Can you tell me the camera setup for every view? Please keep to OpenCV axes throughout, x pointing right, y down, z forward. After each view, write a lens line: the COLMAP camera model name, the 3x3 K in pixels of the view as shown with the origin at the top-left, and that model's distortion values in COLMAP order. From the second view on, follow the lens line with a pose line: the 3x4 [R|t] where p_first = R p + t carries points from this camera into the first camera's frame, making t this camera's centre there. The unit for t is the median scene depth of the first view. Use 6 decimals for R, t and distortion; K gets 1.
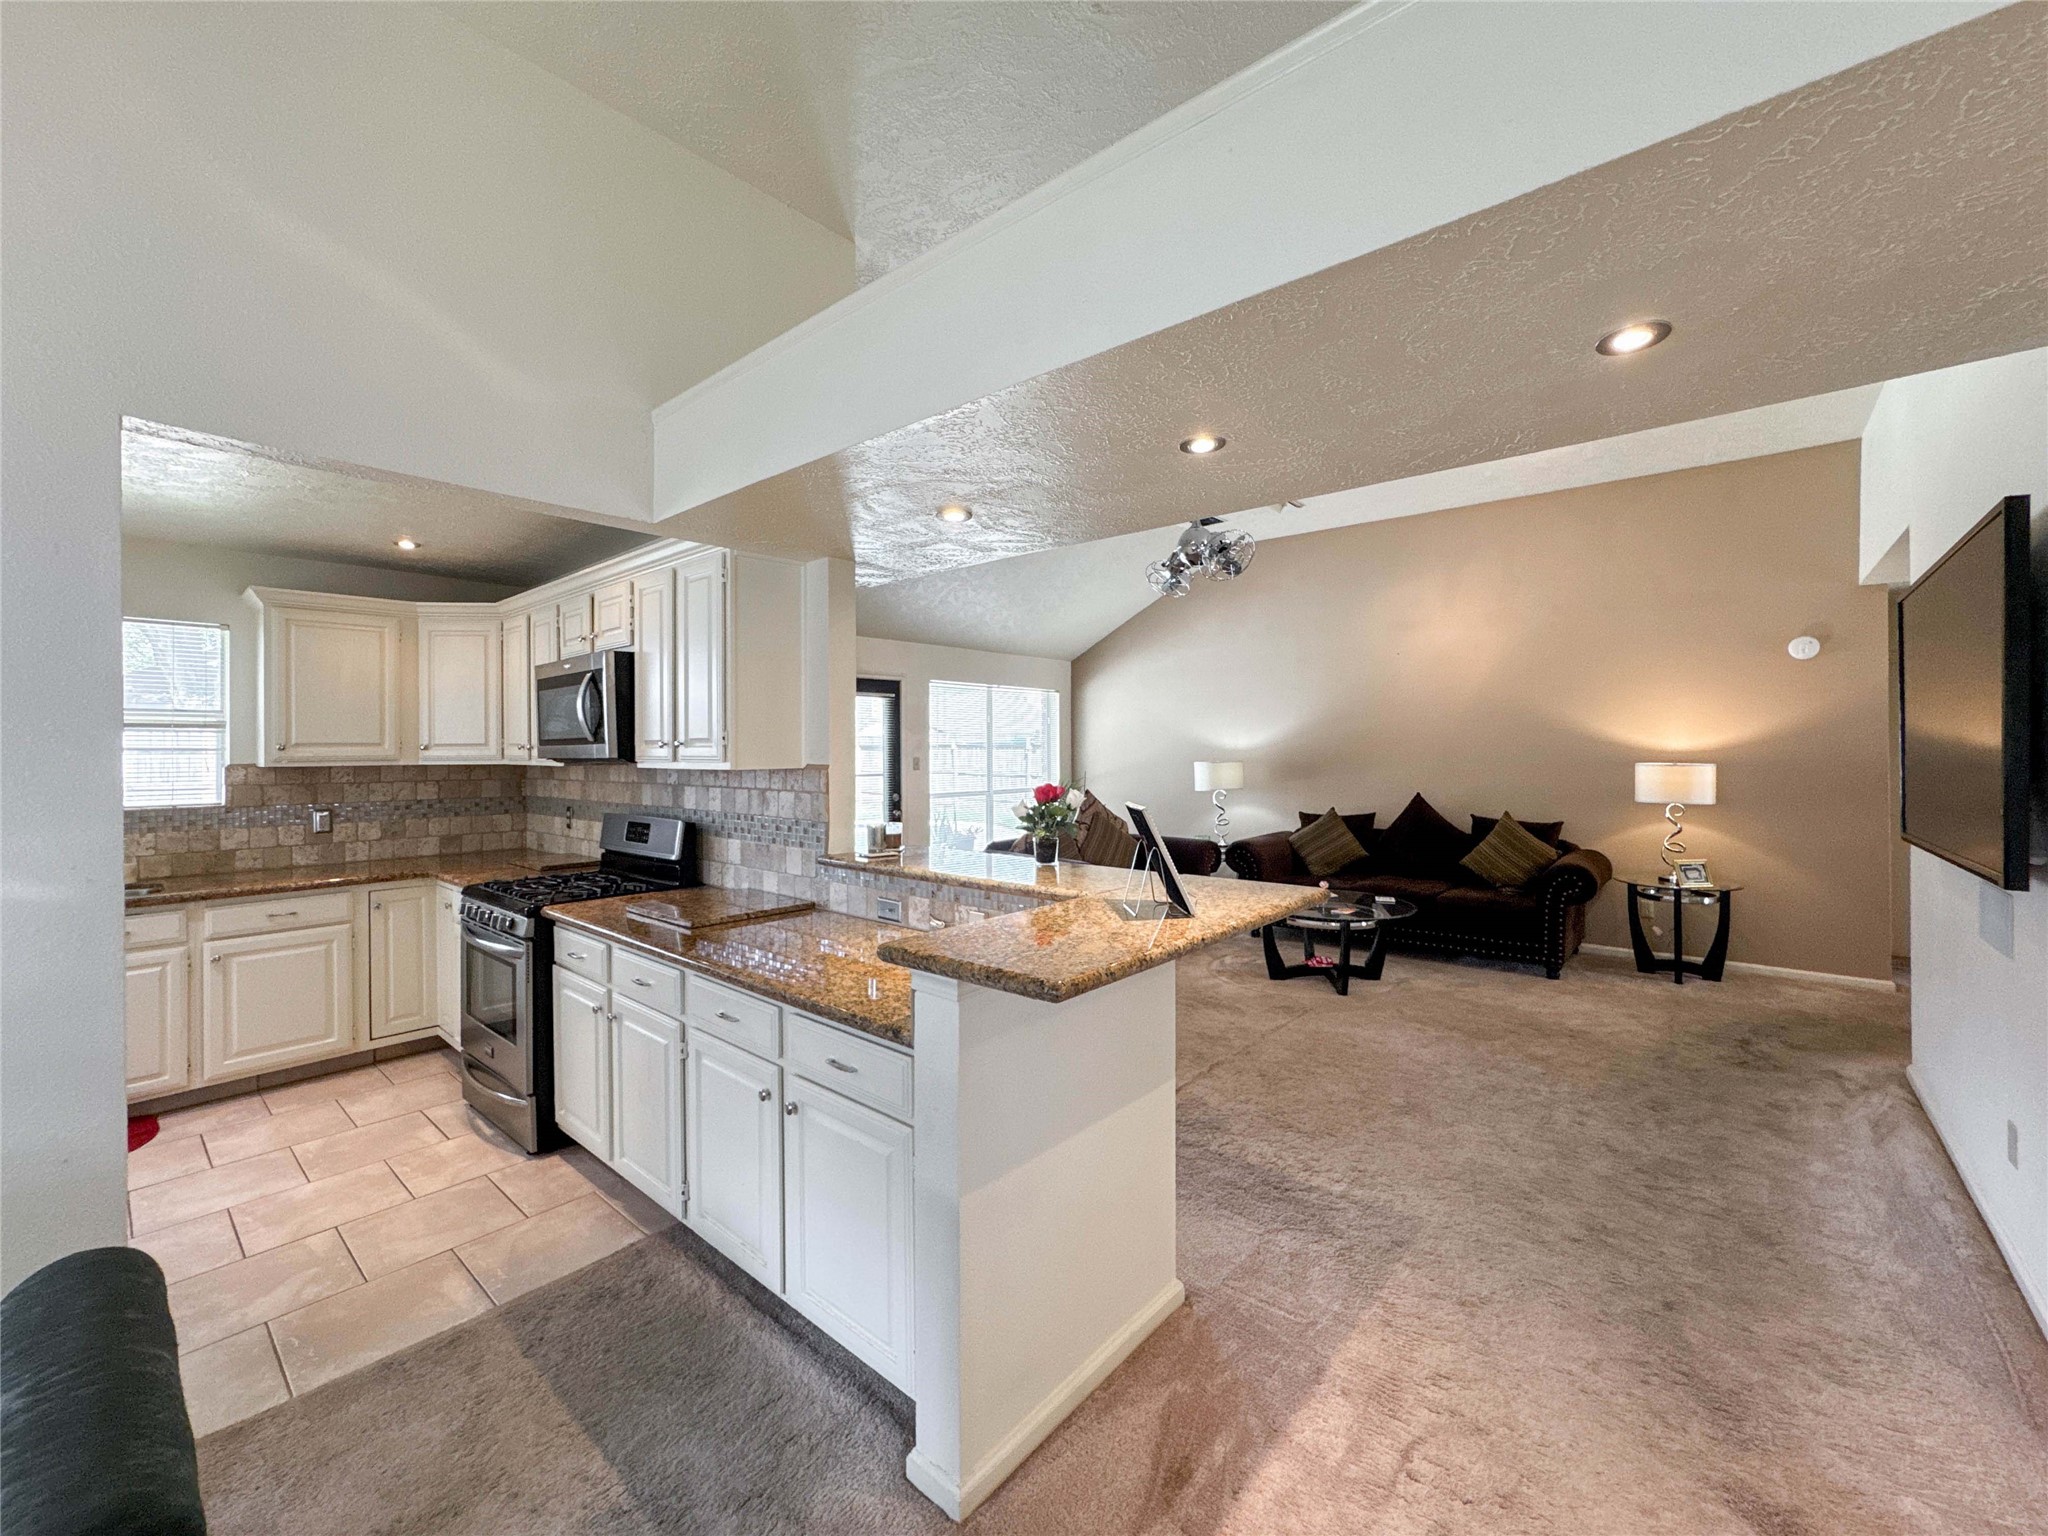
lens RADIAL K [[828.7, 0, 1032.6], [0, 828.7, 747.0], [0, 0, 1]] dist [-0.035753, 0.014398]
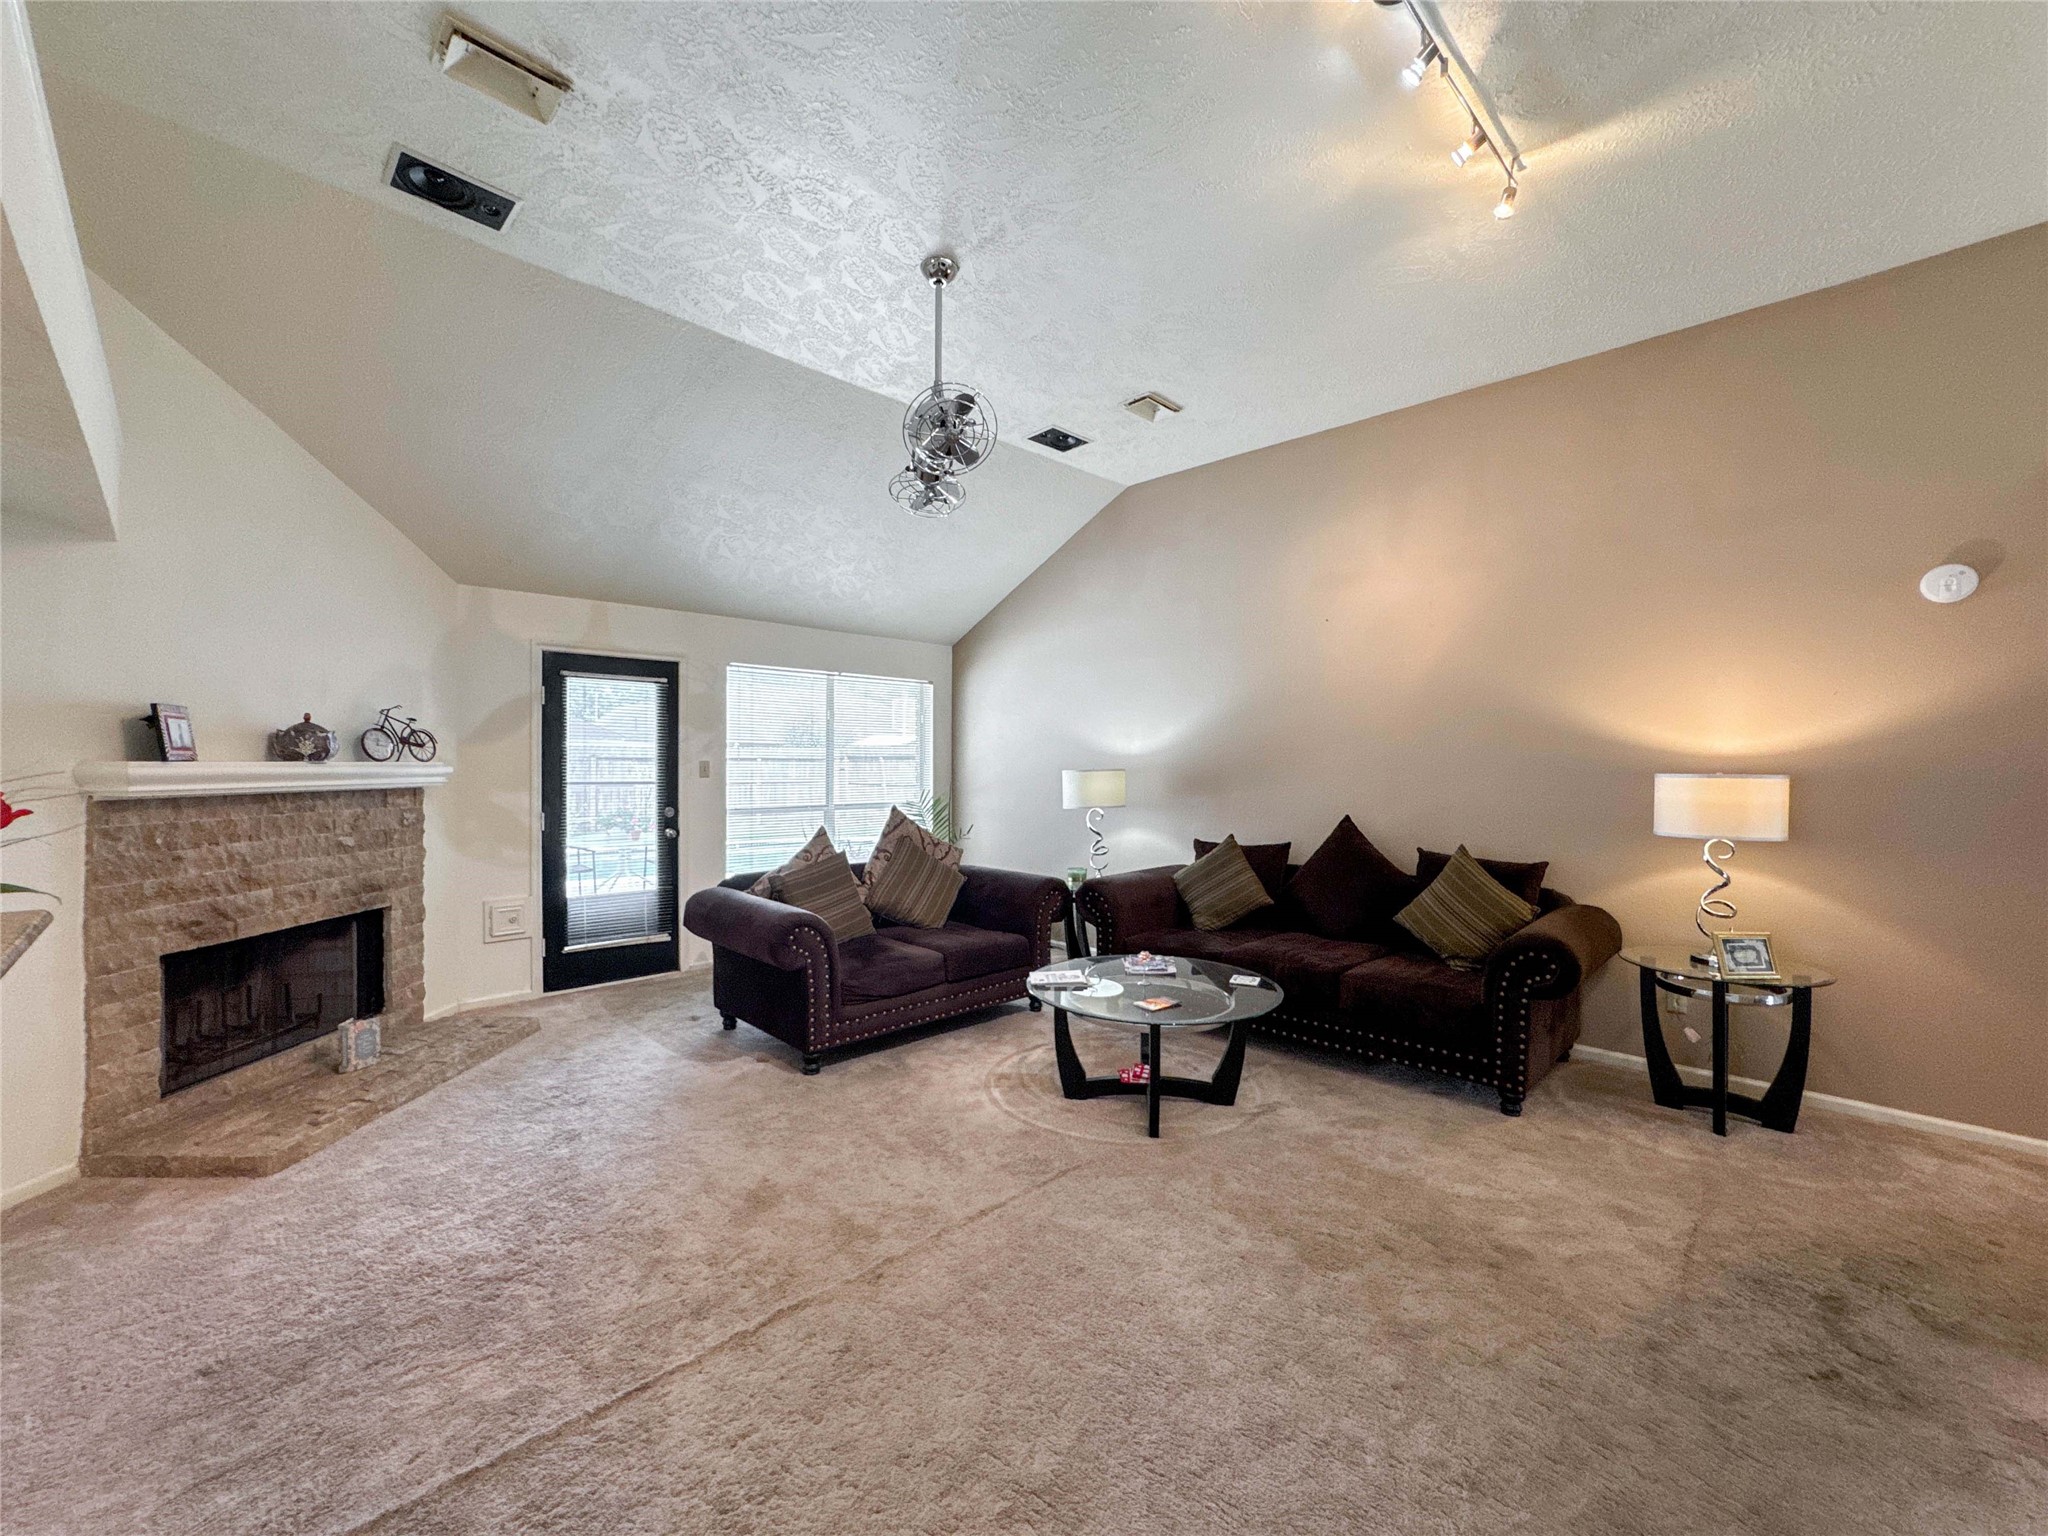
lens RADIAL K [[825.5, 0, 1033.5], [0, 825.5, 763.2], [0, 0, 1]] dist [-0.038829, 0.015220]
pose [[0.997636, 0.008247, -0.068219, 0.378381], [-0.008172, 0.999966, 0.001387, 0.018632], [0.068228, -0.000826, 0.997669, 0.428135]]
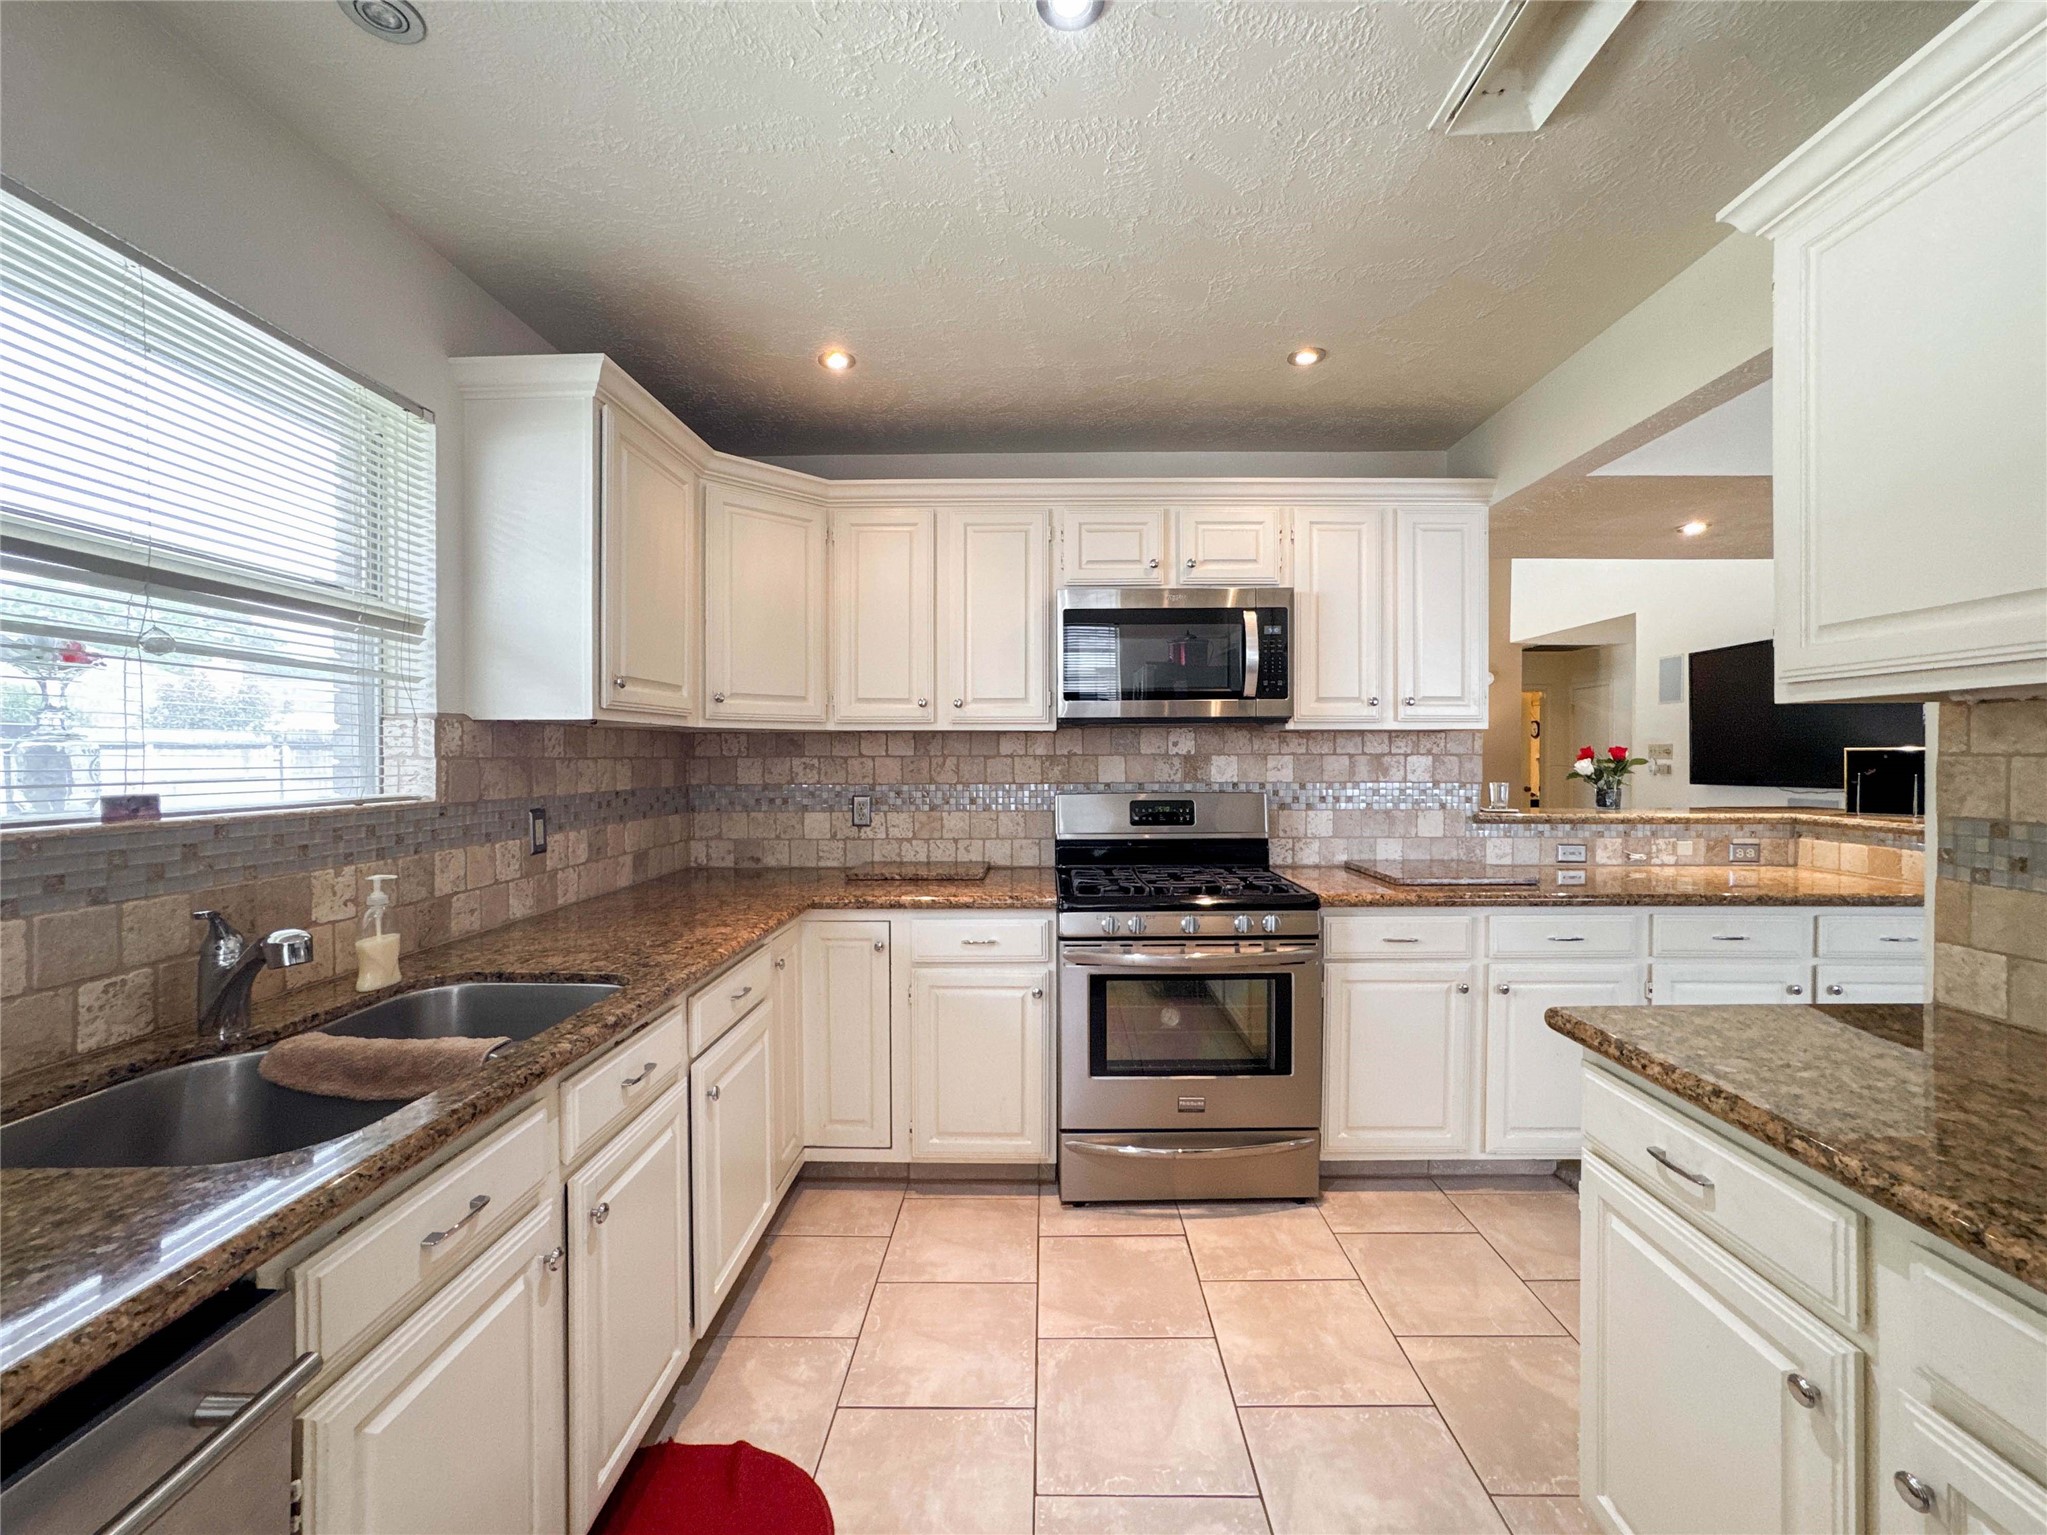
lens RADIAL K [[844.3, 0, 1023.5], [0, 844.3, 767.5], [0, 0, 1]] dist [-0.038503, 0.018010]
pose [[0.773832, -0.005659, 0.633365, -0.957832], [-0.003230, 0.999912, 0.012880, 0.042099], [-0.633382, -0.012013, 0.773746, 0.385018]]
